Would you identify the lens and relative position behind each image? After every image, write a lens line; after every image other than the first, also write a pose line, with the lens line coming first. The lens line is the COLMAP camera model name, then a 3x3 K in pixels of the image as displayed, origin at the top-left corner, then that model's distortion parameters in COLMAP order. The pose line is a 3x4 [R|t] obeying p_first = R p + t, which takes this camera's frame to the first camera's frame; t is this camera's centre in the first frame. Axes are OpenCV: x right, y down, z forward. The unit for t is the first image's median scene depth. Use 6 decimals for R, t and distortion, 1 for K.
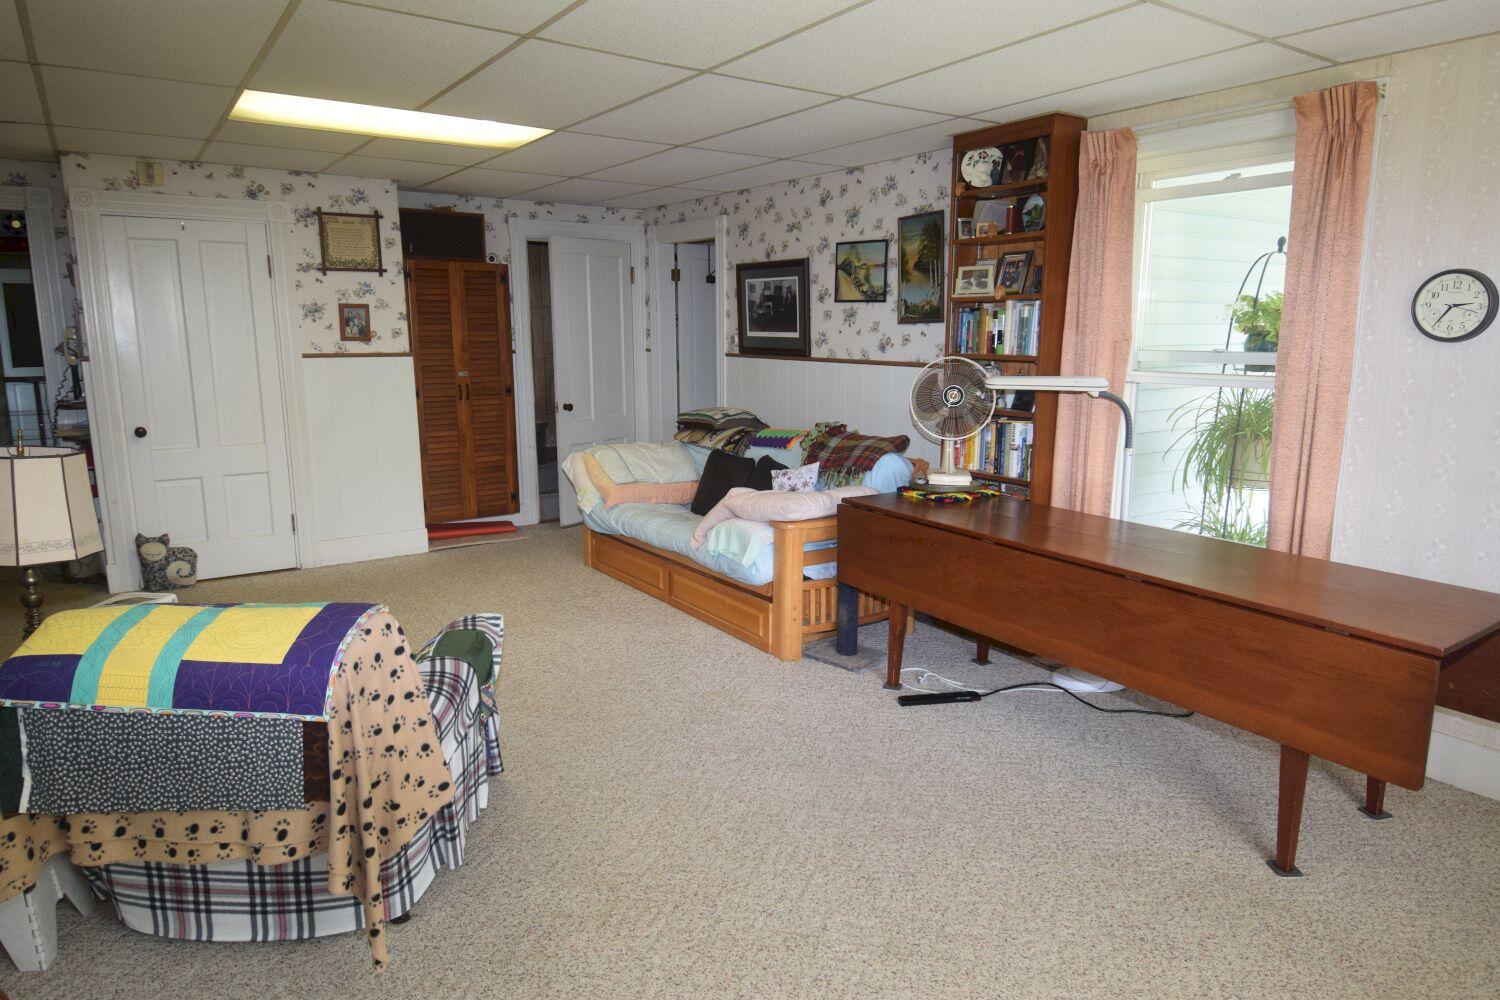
lens RADIAL K [[919.6, 0, 792.5], [0, 919.6, 486.9], [0, 0, 1]] dist [0.019560, -0.015443]
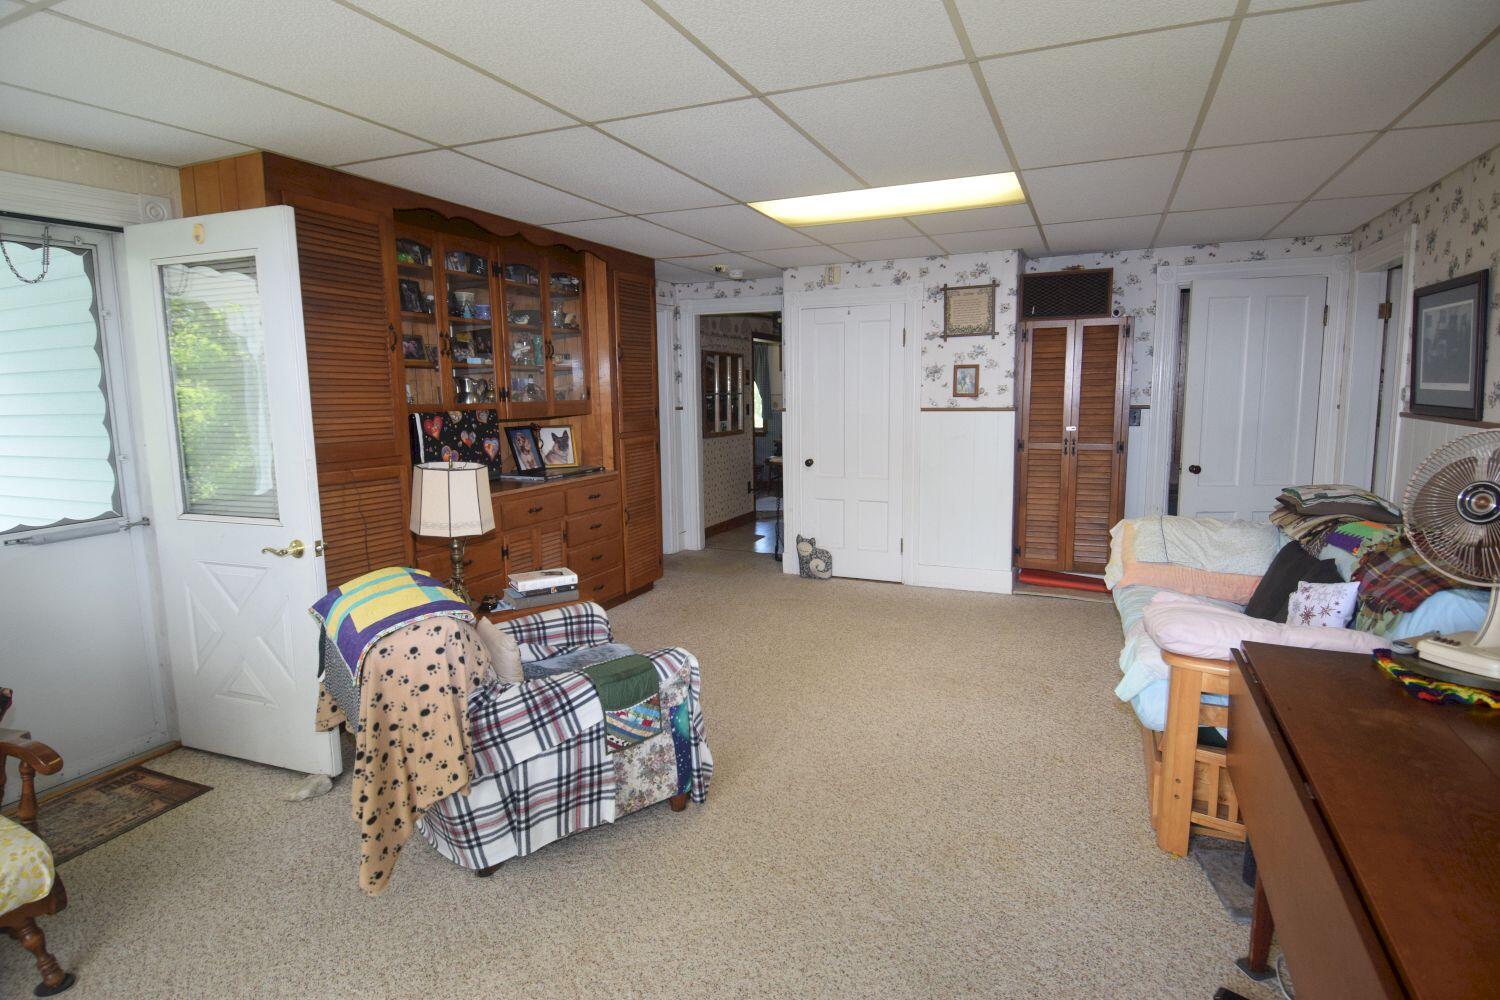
lens RADIAL K [[782.2, 0, 746.7], [0, 782.2, 488.1], [0, 0, 1]] dist [0.008586, -0.020301]
pose [[0.502673, 0.099118, -0.858776, 0.240431], [-0.133425, 0.990397, 0.036211, -0.047416], [0.854118, 0.096380, 0.511070, 0.298548]]
